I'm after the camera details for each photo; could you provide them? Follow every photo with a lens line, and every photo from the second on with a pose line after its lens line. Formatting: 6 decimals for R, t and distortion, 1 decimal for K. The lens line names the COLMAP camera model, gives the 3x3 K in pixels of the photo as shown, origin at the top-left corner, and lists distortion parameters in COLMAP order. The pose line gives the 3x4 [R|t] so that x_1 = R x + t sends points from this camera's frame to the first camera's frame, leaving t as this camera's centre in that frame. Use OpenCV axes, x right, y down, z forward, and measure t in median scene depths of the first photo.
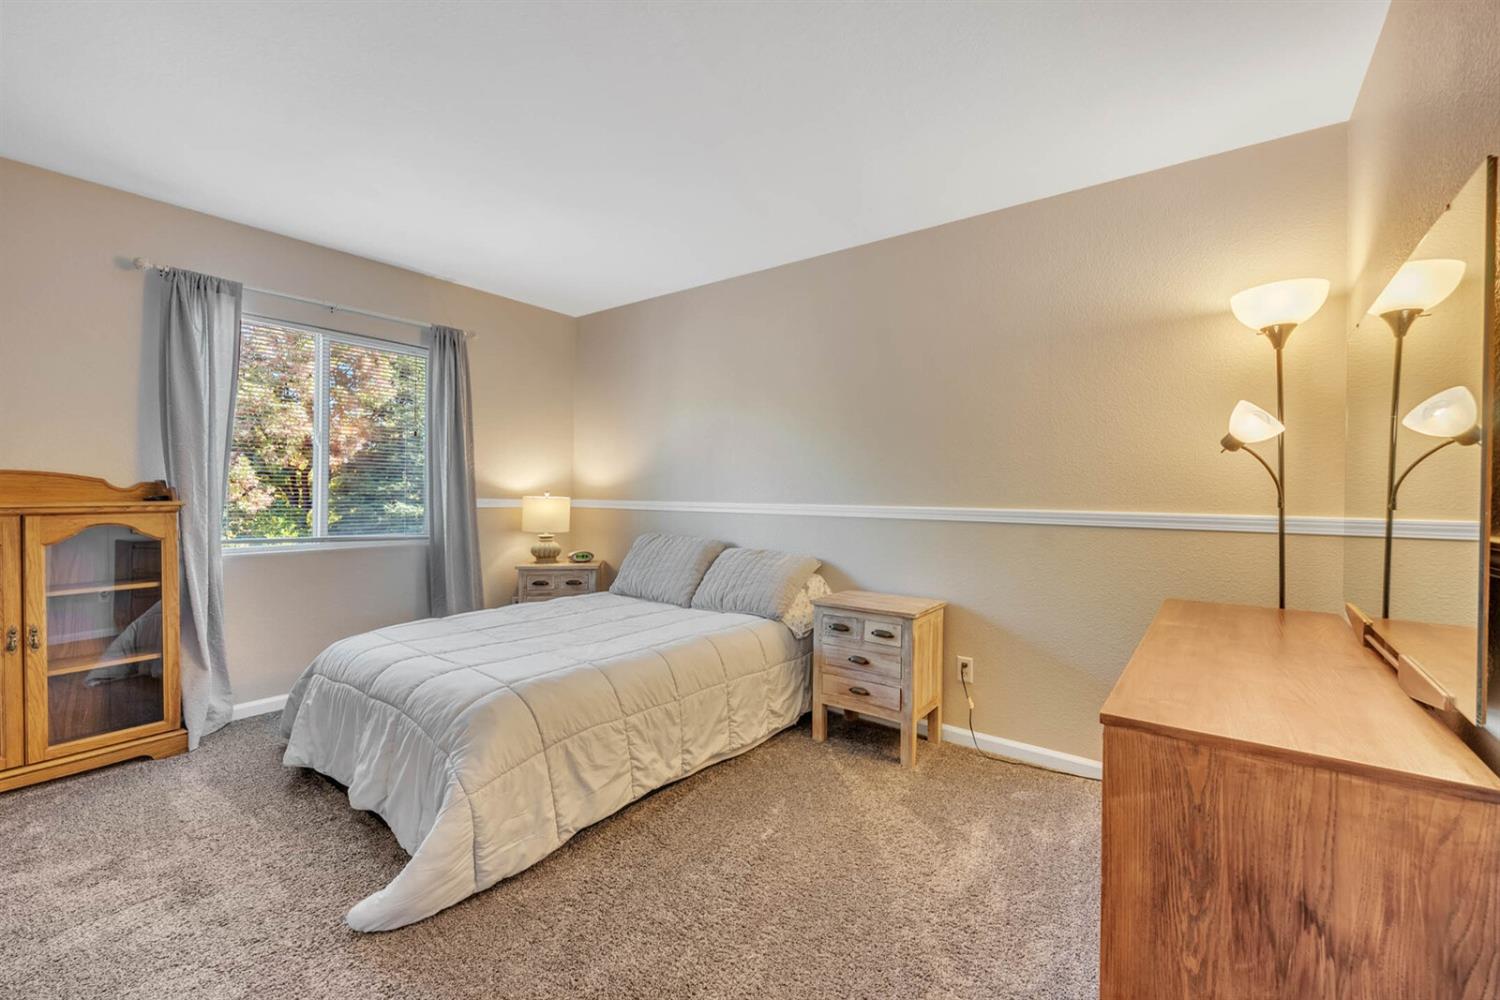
lens RADIAL K [[613.8, 0, 747.1], [0, 613.8, 501.1], [0, 0, 1]] dist [0.000314, -0.000934]
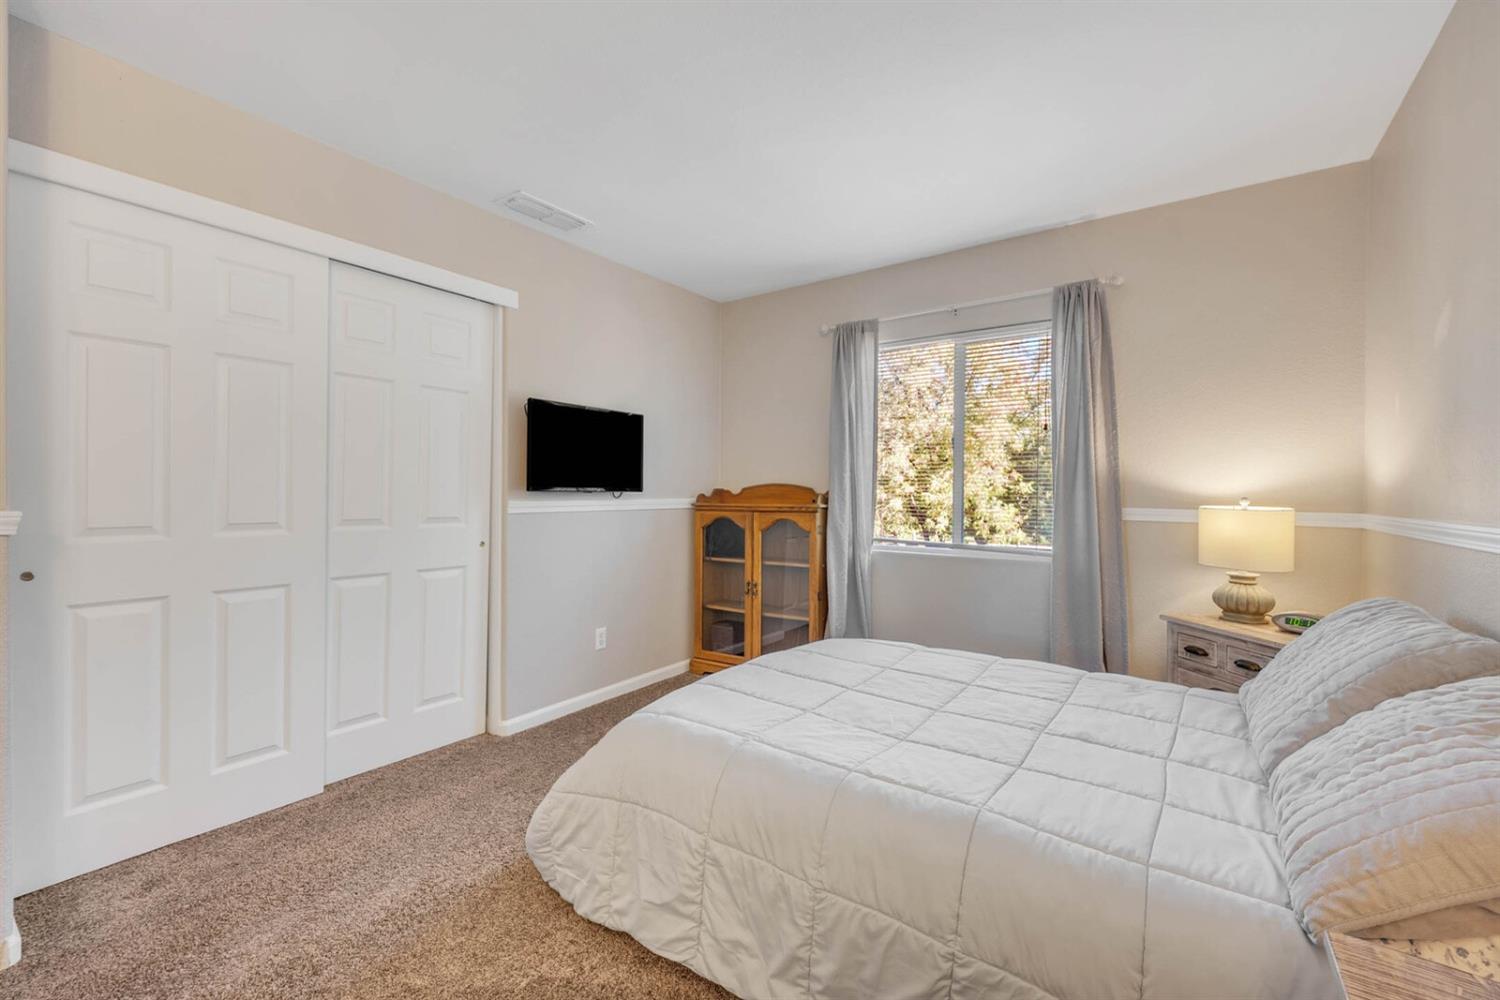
lens RADIAL K [[613.8, 0, 747.8], [0, 613.8, 495.2], [0, 0, 1]] dist [0.000314, -0.000934]
pose [[0.026573, -0.003130, -0.999642, 0.306008], [-0.019586, 0.999802, -0.003651, -0.009296], [0.999455, 0.019676, 0.026506, 0.669160]]
